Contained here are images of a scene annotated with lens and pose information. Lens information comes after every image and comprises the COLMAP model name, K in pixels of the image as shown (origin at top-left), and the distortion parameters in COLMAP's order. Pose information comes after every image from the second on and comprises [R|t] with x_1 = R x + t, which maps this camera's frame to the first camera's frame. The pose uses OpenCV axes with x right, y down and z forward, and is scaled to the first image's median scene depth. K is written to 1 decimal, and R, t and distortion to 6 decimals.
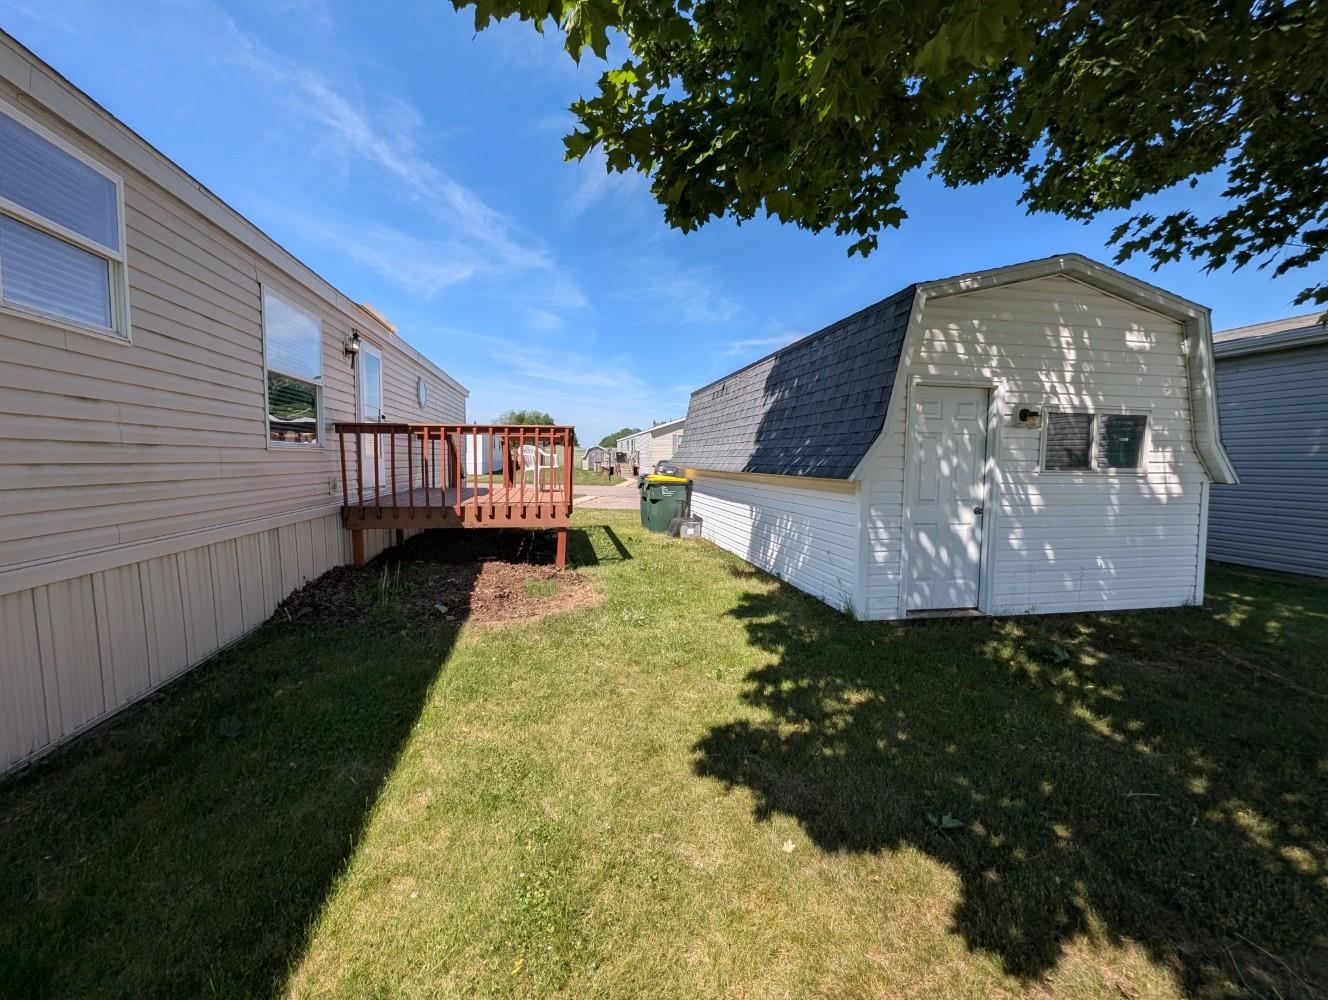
lens RADIAL K [[546.1, 0, 664.6], [0, 546.1, 504.2], [0, 0, 1]] dist [0.004360, -0.000361]
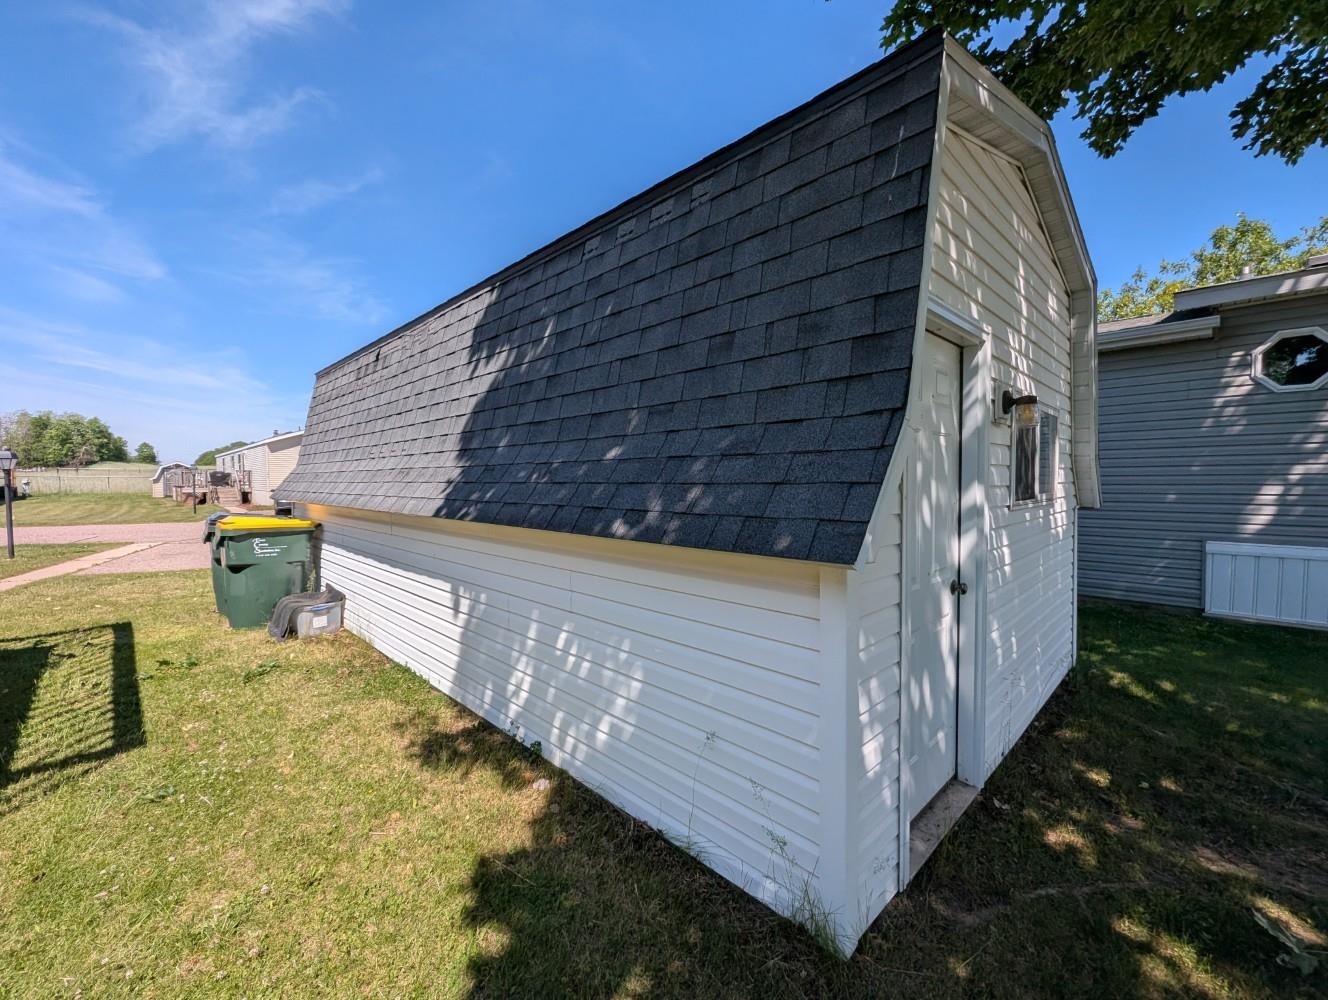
lens RADIAL K [[546.1, 0, 654.1], [0, 546.1, 498.6], [0, 0, 1]] dist [0.004360, -0.000361]
pose [[0.838970, -0.035210, 0.543037, 0.033383], [0.057996, 0.998006, -0.024891, -0.036059], [-0.541078, 0.052377, 0.839340, 0.353127]]
